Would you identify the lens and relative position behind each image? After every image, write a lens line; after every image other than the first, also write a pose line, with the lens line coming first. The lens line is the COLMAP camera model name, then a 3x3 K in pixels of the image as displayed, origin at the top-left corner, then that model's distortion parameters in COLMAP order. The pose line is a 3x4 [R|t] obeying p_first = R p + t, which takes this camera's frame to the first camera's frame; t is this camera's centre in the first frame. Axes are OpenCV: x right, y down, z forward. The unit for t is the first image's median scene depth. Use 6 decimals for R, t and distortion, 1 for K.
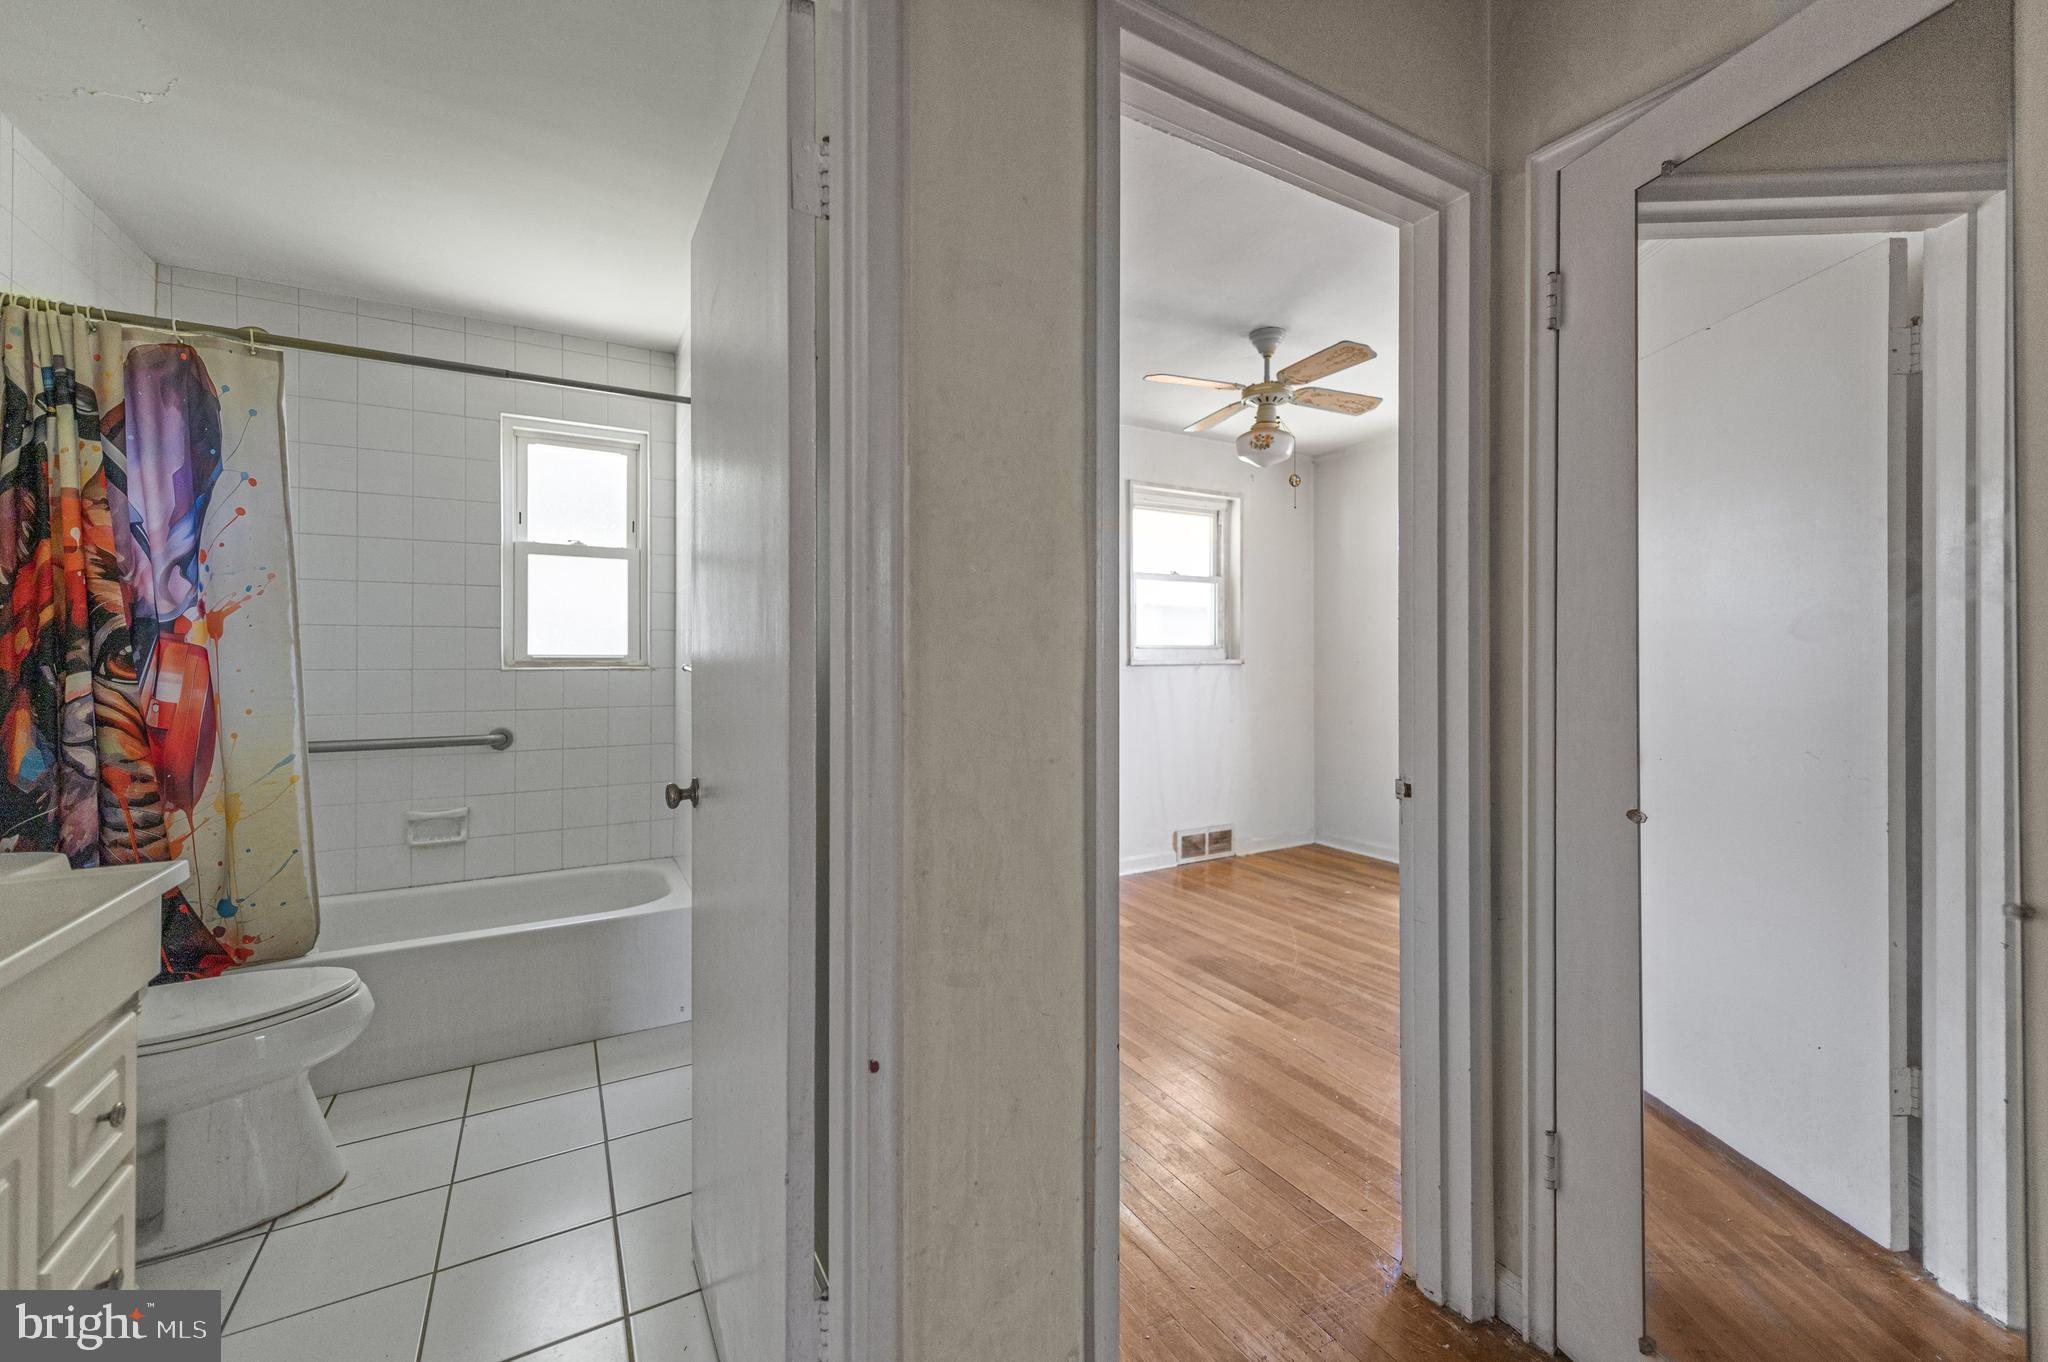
lens RADIAL K [[811.7, 0, 1038.4], [0, 811.7, 660.2], [0, 0, 1]] dist [0.014058, -0.001697]
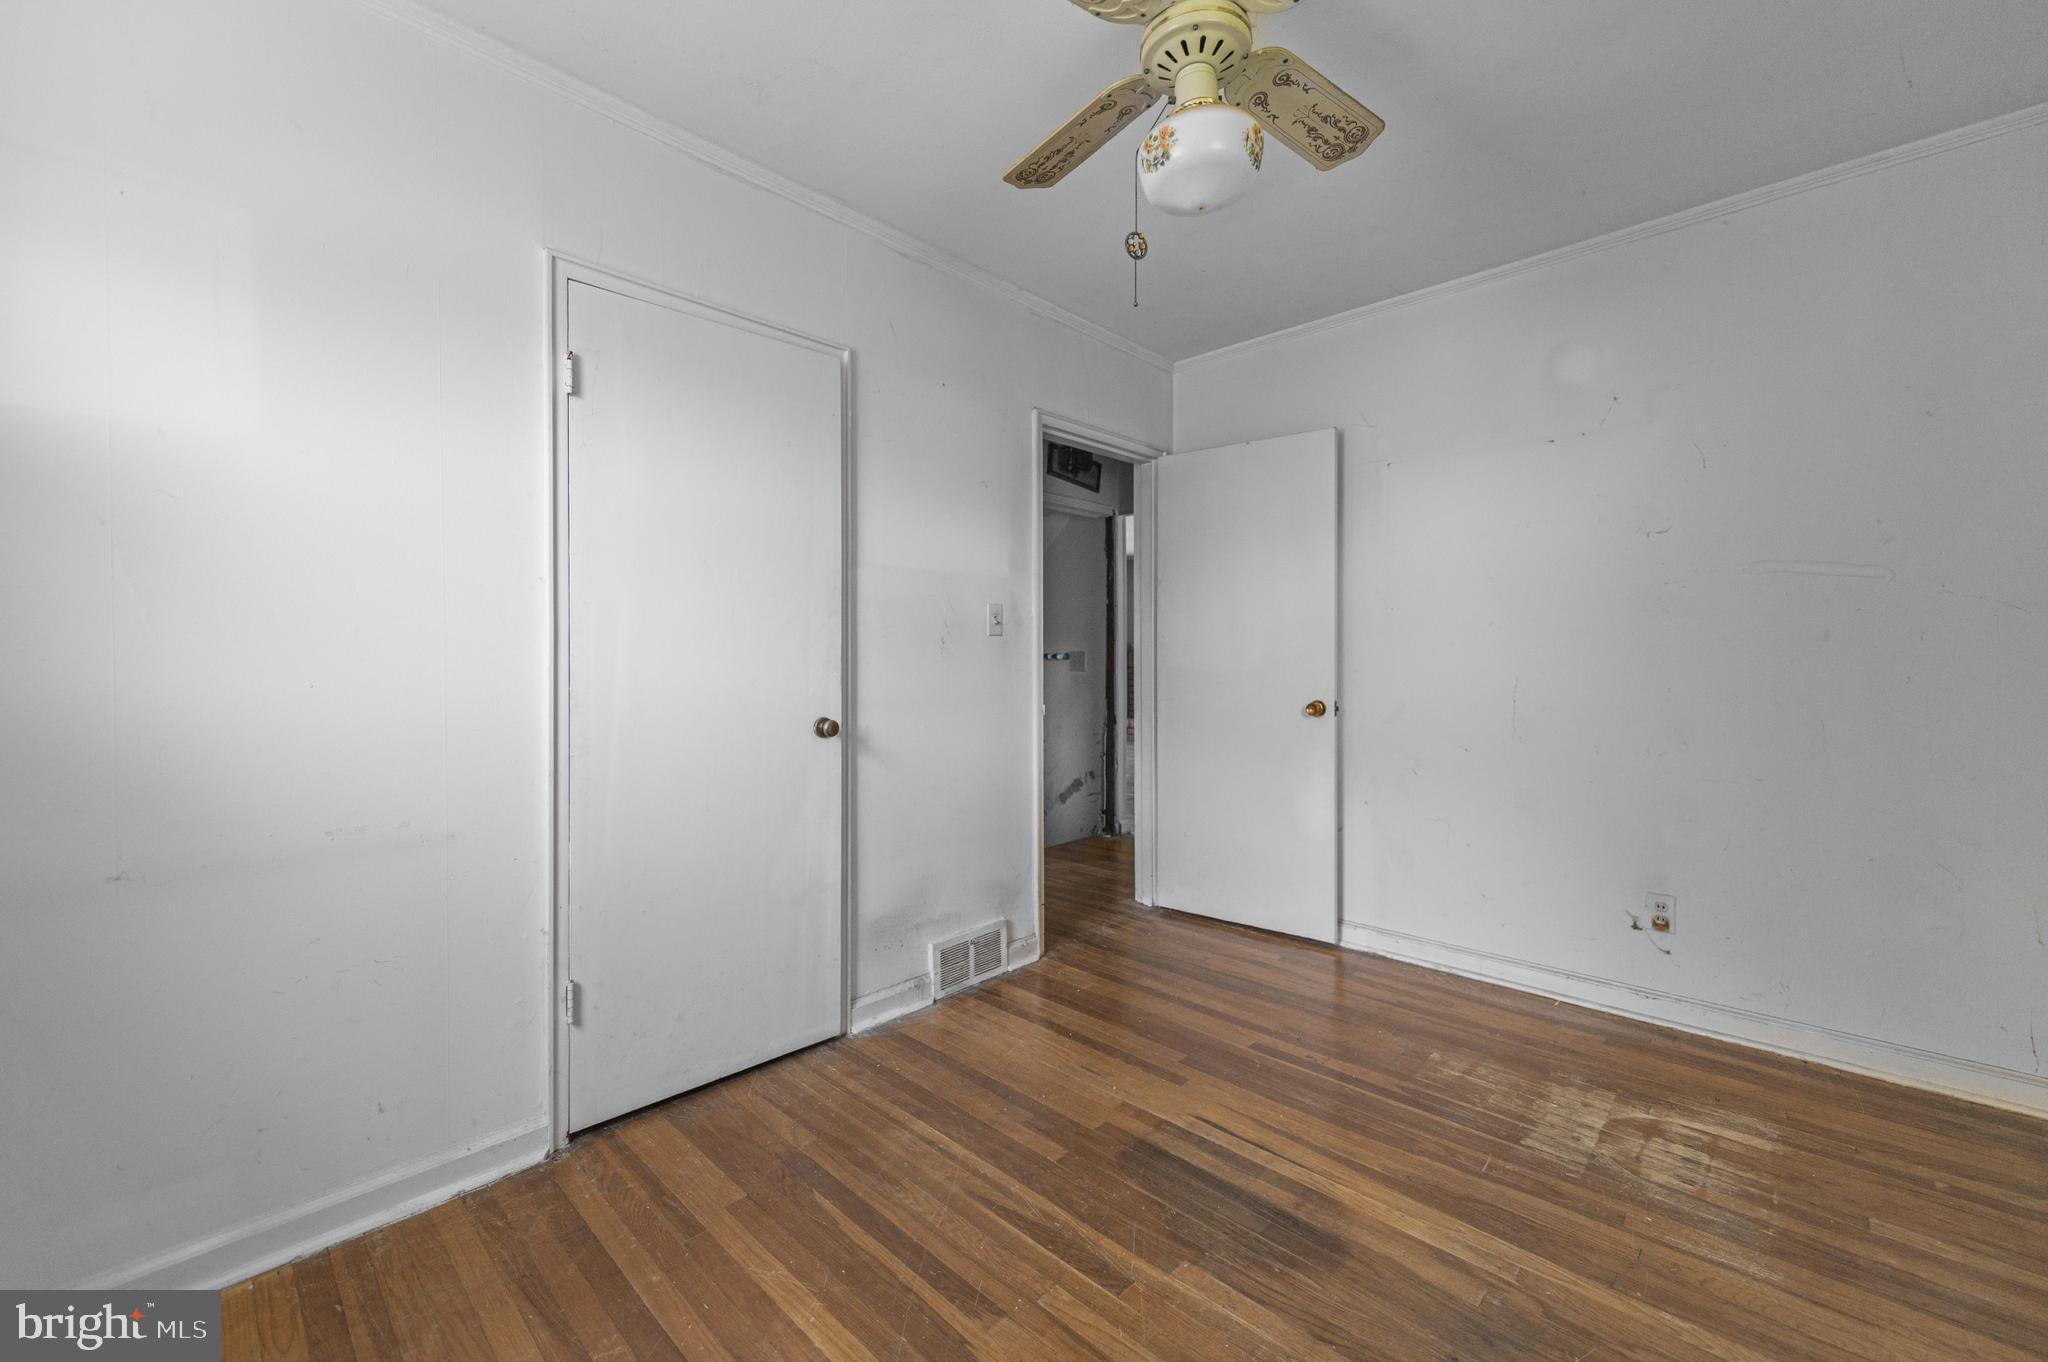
lens RADIAL K [[811.7, 0, 1023.0], [0, 811.7, 668.8], [0, 0, 1]] dist [0.014058, -0.001697]
pose [[-0.964895, 0.007756, -0.262520, 0.446563], [0.003871, 0.999875, 0.015313, 0.011217], [0.262606, 0.013760, -0.964805, 1.276358]]
